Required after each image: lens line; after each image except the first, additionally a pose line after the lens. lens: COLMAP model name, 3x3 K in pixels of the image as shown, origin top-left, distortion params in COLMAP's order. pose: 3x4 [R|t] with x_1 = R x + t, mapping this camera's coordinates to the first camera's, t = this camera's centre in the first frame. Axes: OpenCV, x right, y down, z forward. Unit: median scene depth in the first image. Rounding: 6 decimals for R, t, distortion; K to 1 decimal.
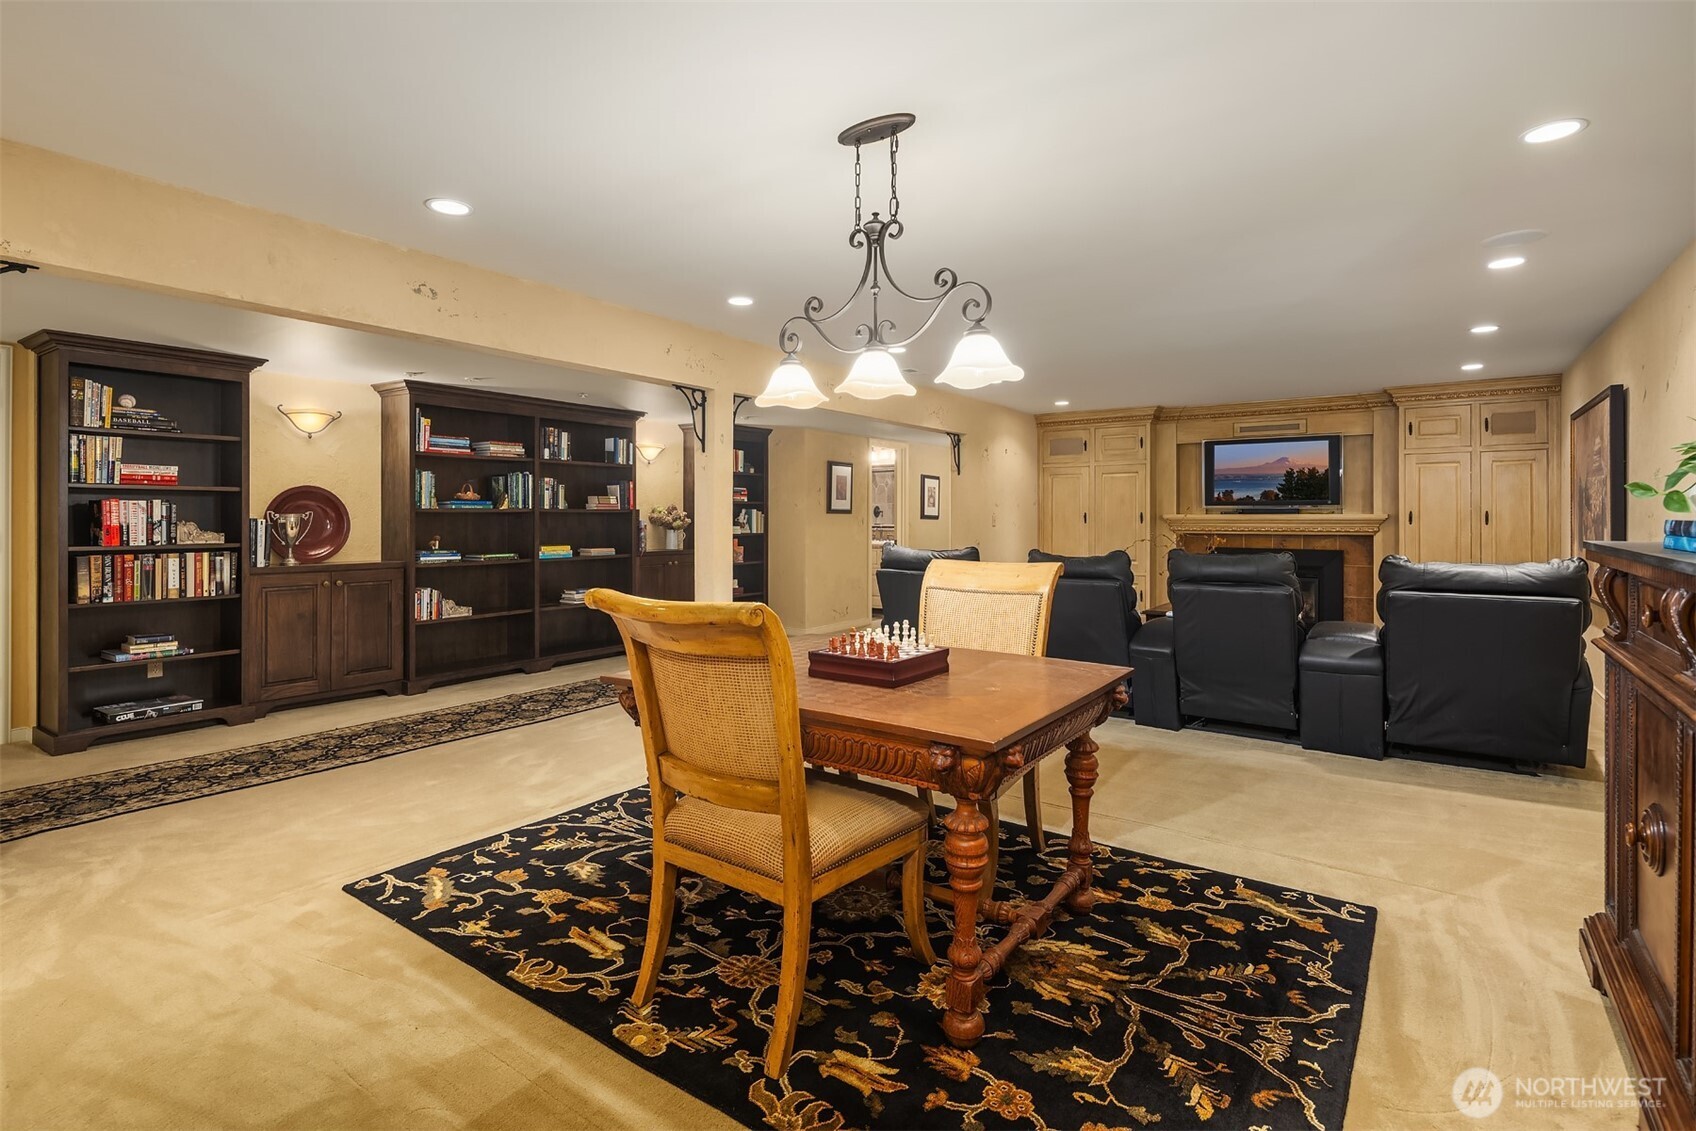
lens RADIAL K [[824.1, 0, 851.7], [0, 824.1, 517.4], [0, 0, 1]] dist [-0.000005, 0.000002]
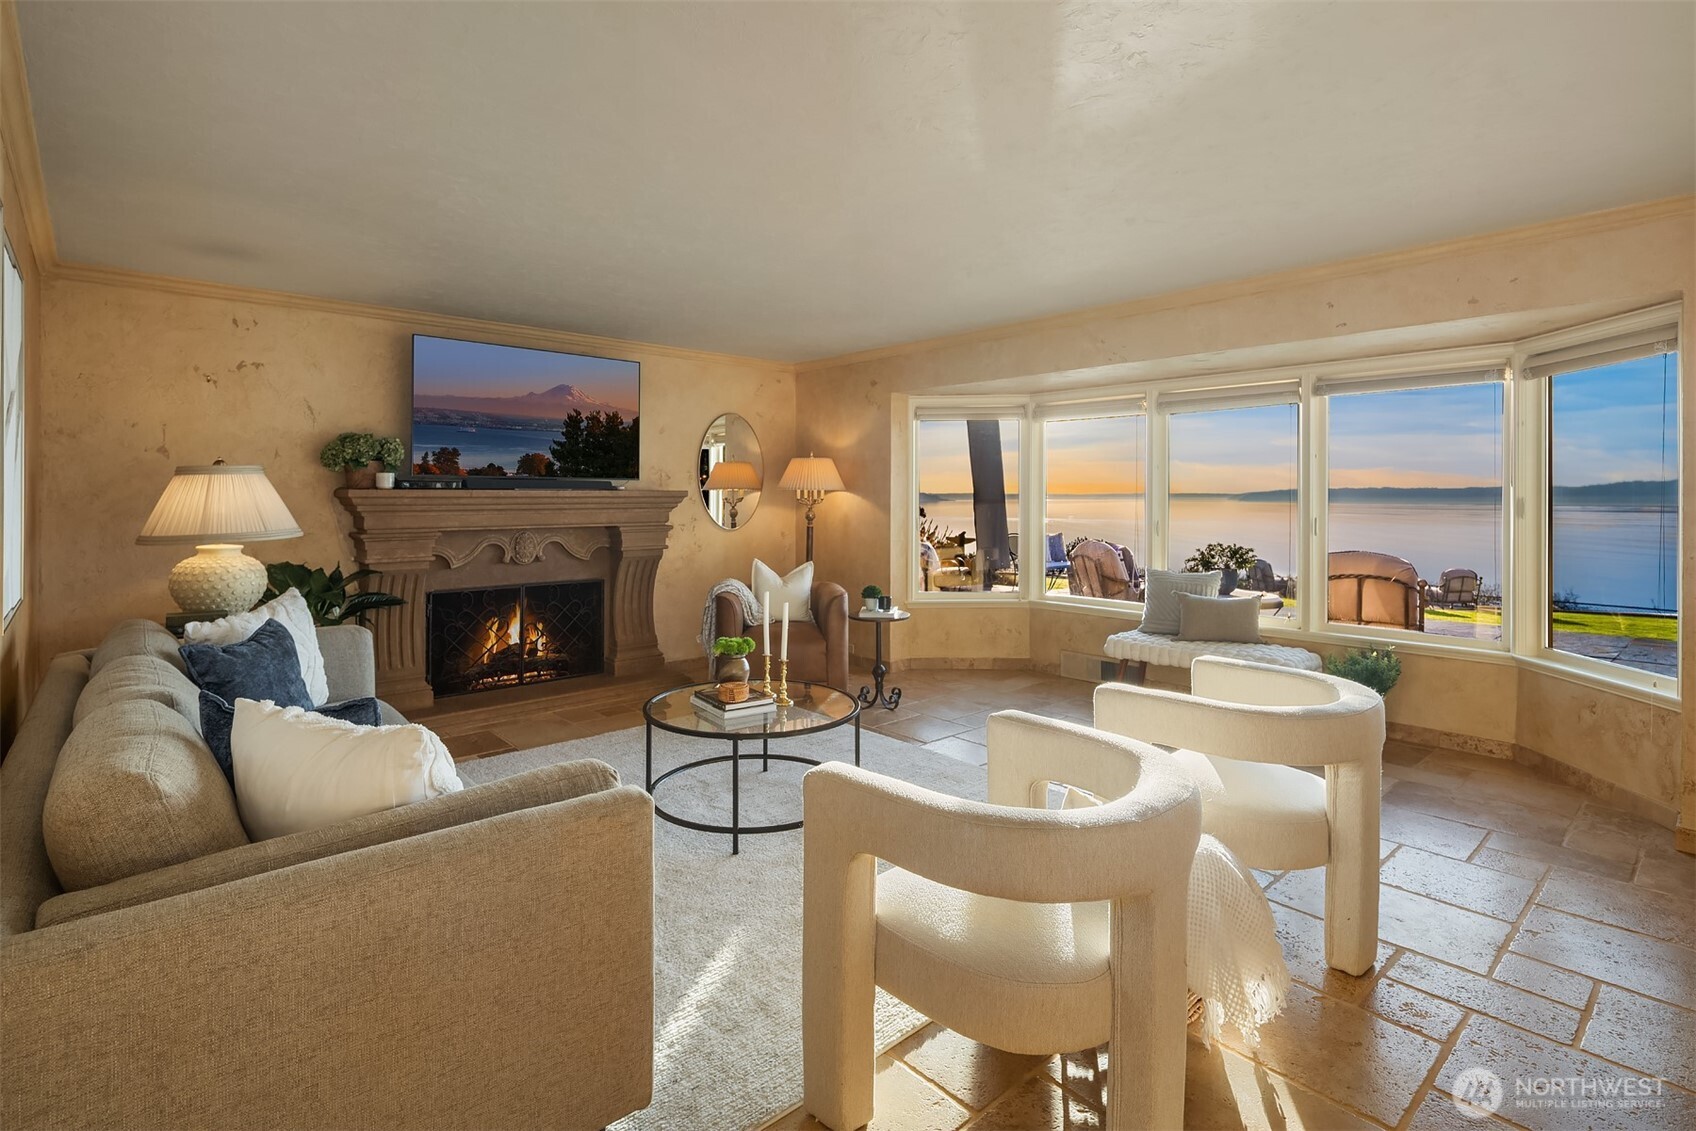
lens RADIAL K [[824.1, 0, 844.4], [0, 824.1, 501.9], [0, 0, 1]] dist [-0.000005, 0.000002]
pose [[0.219692, -0.003654, 0.975562, 0.102512], [-0.000494, 0.999992, 0.003857, -0.008372], [-0.975569, -0.001329, 0.219688, 0.735046]]
